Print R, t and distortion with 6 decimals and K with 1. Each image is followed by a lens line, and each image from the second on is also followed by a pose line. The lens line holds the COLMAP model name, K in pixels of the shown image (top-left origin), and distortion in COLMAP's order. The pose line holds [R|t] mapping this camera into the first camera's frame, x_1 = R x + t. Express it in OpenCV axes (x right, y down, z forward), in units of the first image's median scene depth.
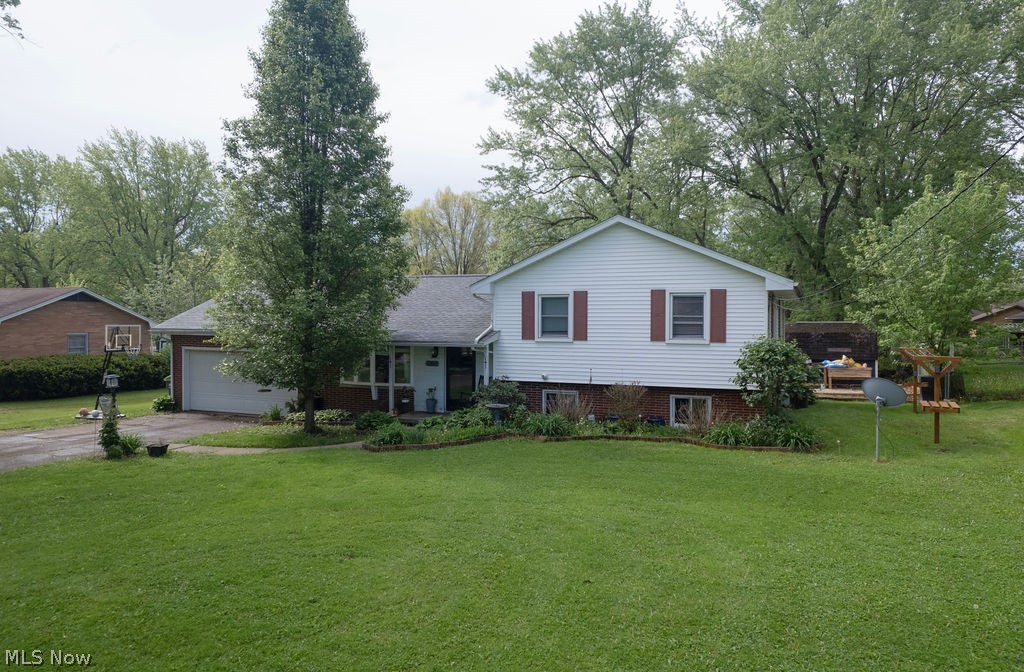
lens RADIAL K [[690.2, 0, 539.3], [0, 690.2, 335.5], [0, 0, 1]] dist [-0.000392, -0.000652]
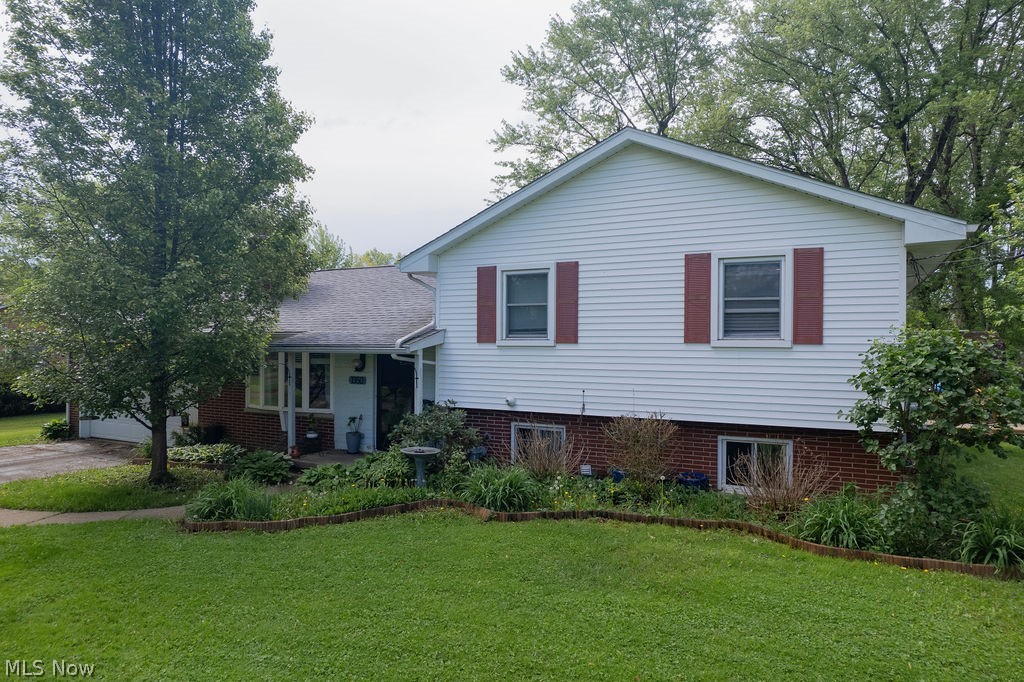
lens RADIAL K [[643.8, 0, 514.1], [0, 643.8, 357.5], [0, 0, 1]] dist [-0.019400, 0.000863]
pose [[0.994451, 0.003930, -0.105128, 0.073416], [-0.004152, 0.999990, -0.001892, 0.020967], [0.105120, 0.002318, 0.994457, 0.432158]]
